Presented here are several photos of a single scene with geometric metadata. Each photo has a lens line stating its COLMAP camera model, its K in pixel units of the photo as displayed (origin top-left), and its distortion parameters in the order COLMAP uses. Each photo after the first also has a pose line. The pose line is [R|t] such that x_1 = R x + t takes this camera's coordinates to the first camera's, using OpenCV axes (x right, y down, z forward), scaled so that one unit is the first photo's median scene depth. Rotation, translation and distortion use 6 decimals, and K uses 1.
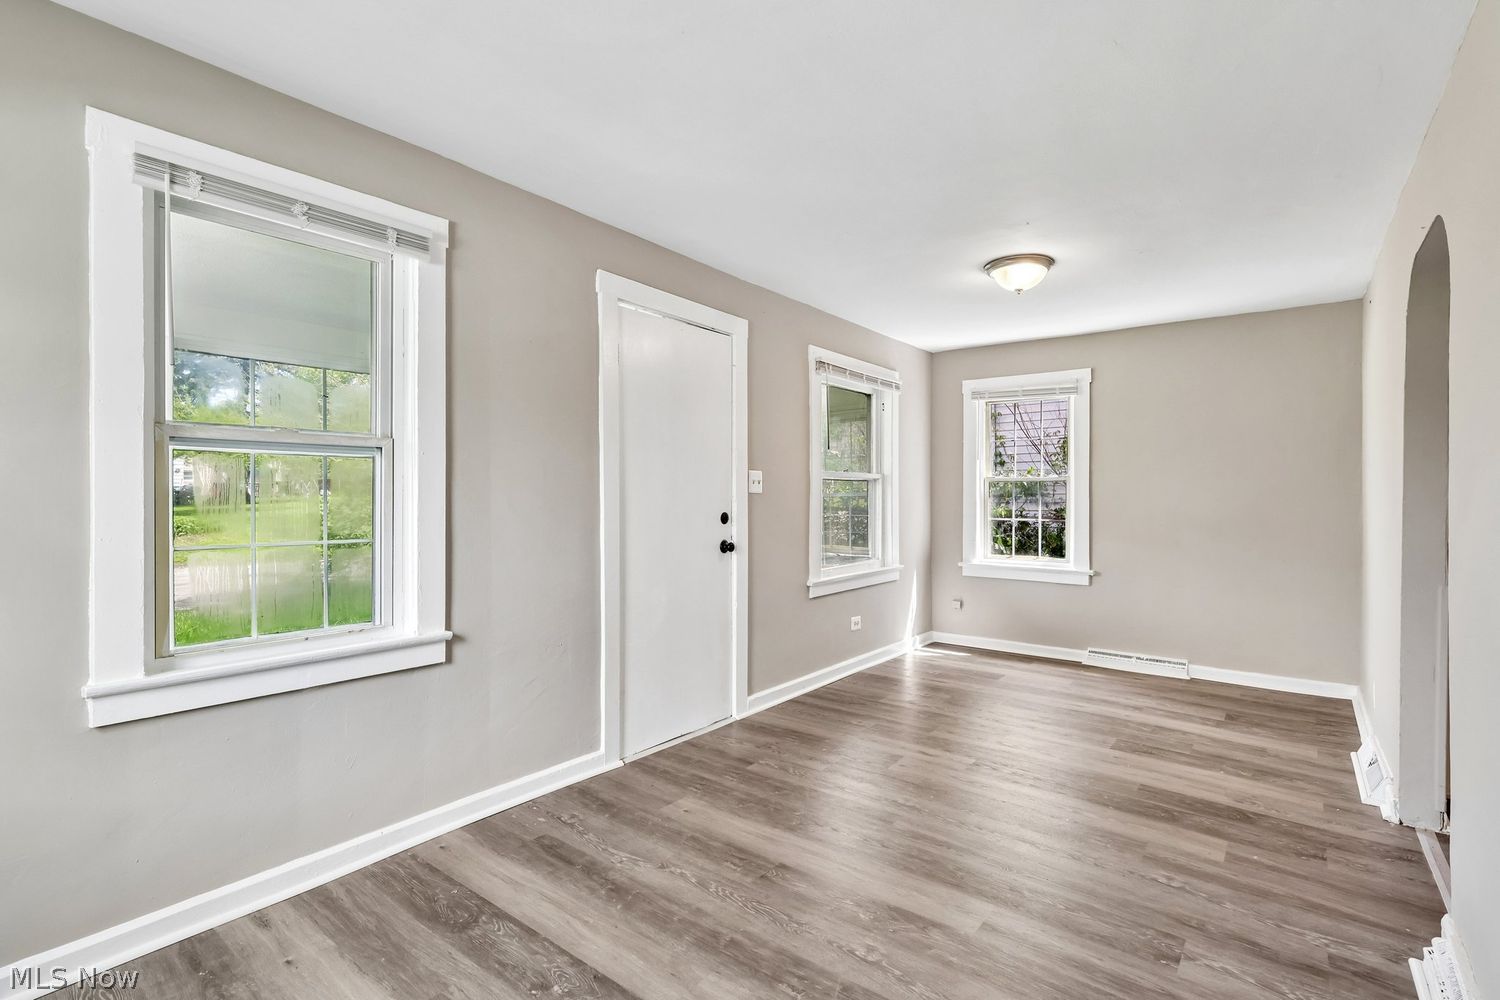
lens RADIAL K [[704.1, 0, 745.1], [0, 704.1, 495.8], [0, 0, 1]] dist [0.005407, 0.000803]
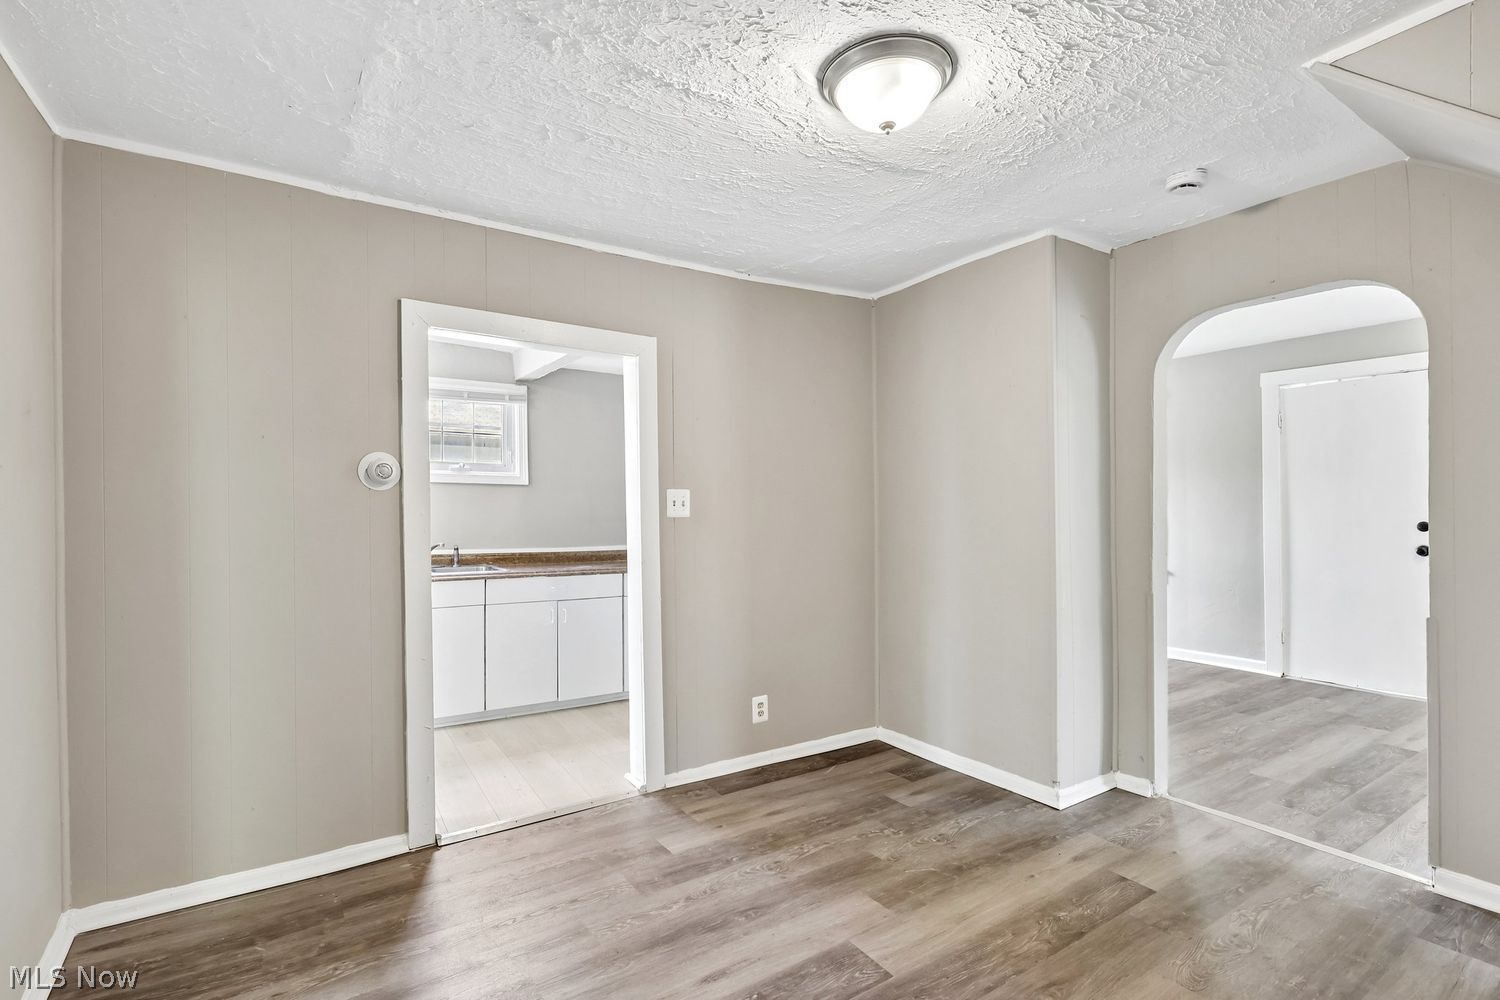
lens RADIAL K [[712.8, 0, 750.8], [0, 712.8, 504.6], [0, 0, 1]] dist [-0.000293, 0.000232]
pose [[-0.328236, -0.000556, -0.944595, 1.552944], [0.015379, 0.999864, -0.005933, -0.016815], [0.944470, -0.016474, -0.328183, 0.353928]]
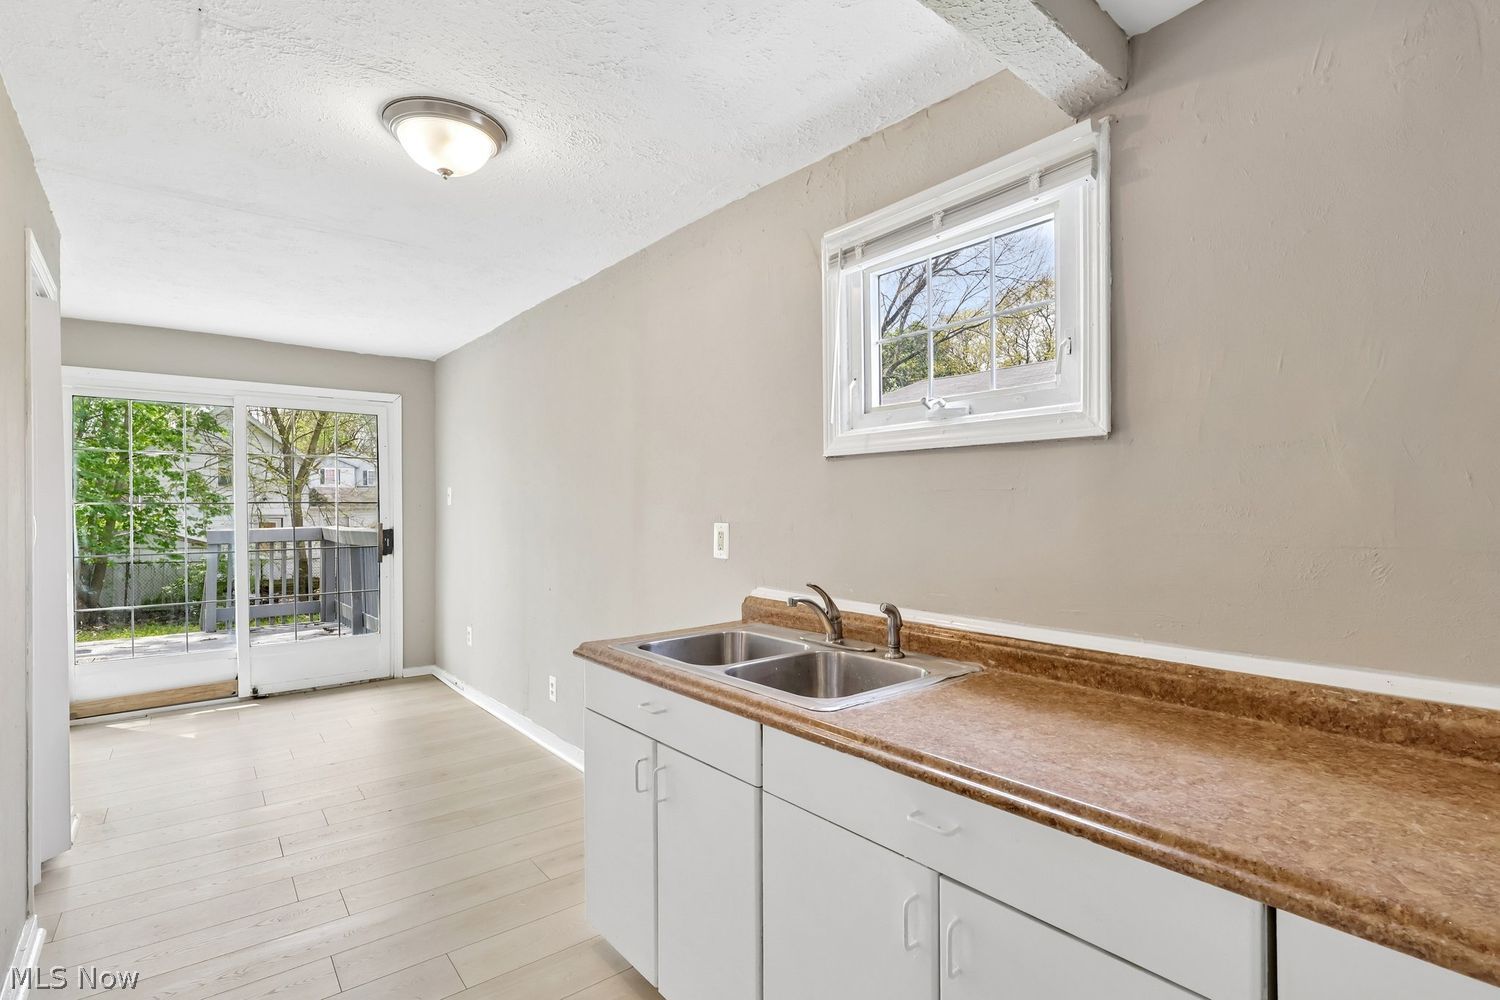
lens RADIAL K [[711.7, 0, 743.5], [0, 711.7, 508.3], [0, 0, 1]] dist [-0.006382, -0.000567]
pose [[-0.975235, 0.005183, 0.221108, 0.498143], [0.003080, 0.999947, -0.009852, -0.021192], [-0.221148, -0.008927, -0.975199, -0.049713]]
